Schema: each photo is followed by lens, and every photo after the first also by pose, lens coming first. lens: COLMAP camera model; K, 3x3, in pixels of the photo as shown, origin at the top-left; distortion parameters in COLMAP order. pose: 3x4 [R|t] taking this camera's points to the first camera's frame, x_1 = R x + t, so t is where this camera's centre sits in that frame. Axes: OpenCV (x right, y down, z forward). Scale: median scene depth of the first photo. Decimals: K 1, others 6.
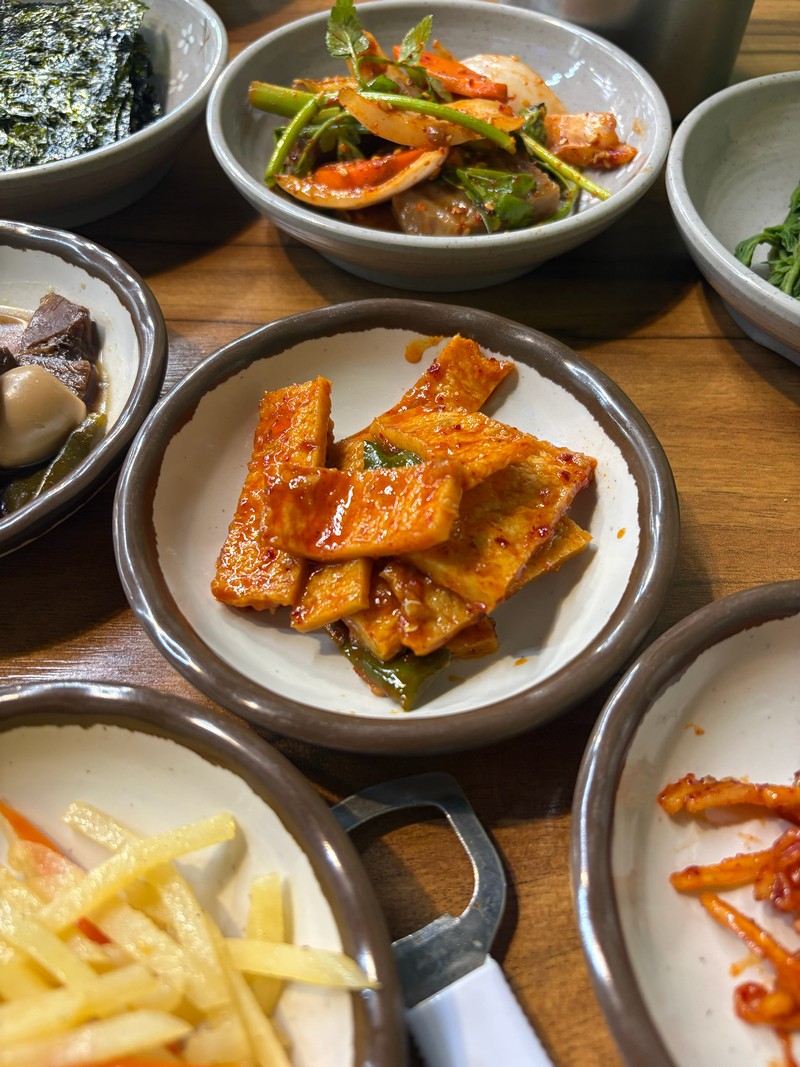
lens RADIAL K [[823.9, 0, 400.0], [0, 823.9, 533.5], [0, 0, 1]] dist [-0.016429, -0.008022]
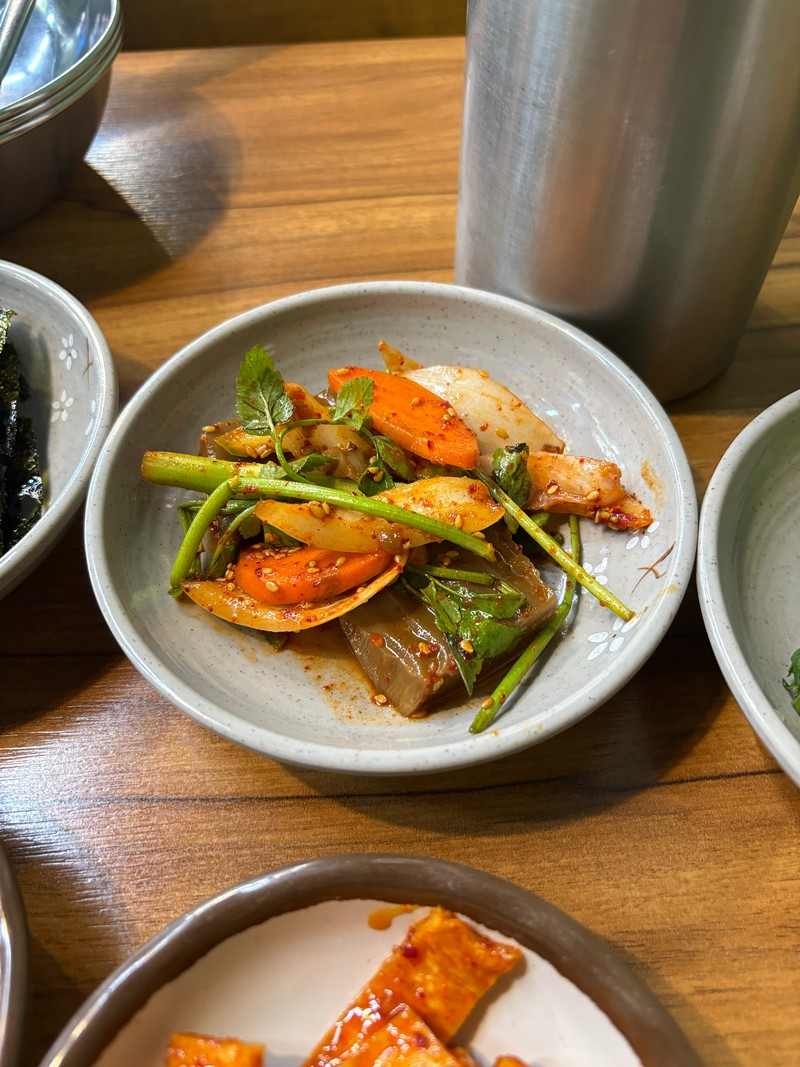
lens RADIAL K [[801.3, 0, 400.0], [0, 801.3, 533.5], [0, 0, 1]] dist [0.033613, -0.075533]
pose [[0.997225, -0.073081, 0.014170, 0.042722], [0.073027, 0.997321, 0.004278, -0.484261], [-0.014445, -0.003231, 0.999890, 0.254111]]
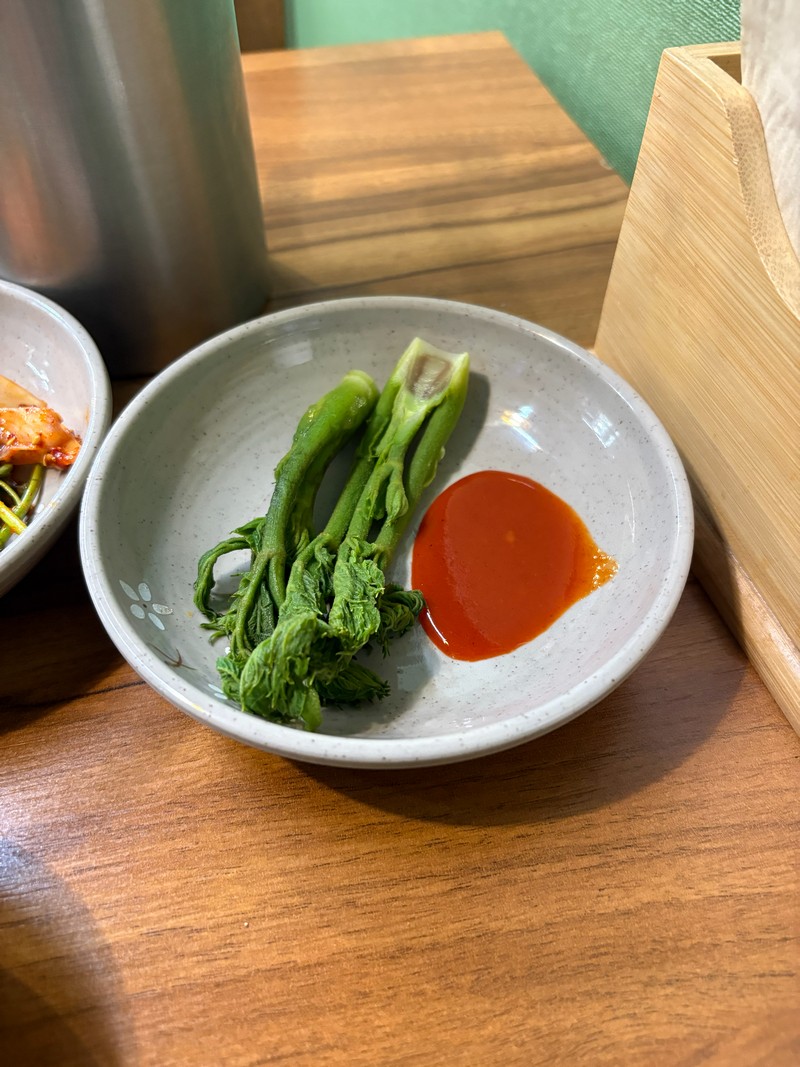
lens RADIAL K [[823.9, 0, 400.0], [0, 823.9, 533.5], [0, 0, 1]] dist [-0.016429, -0.008022]
pose [[0.976142, -0.181371, 0.119376, 0.501928], [0.188799, 0.980526, -0.054081, -0.287824], [-0.107243, 0.075329, 0.991375, 0.152894]]
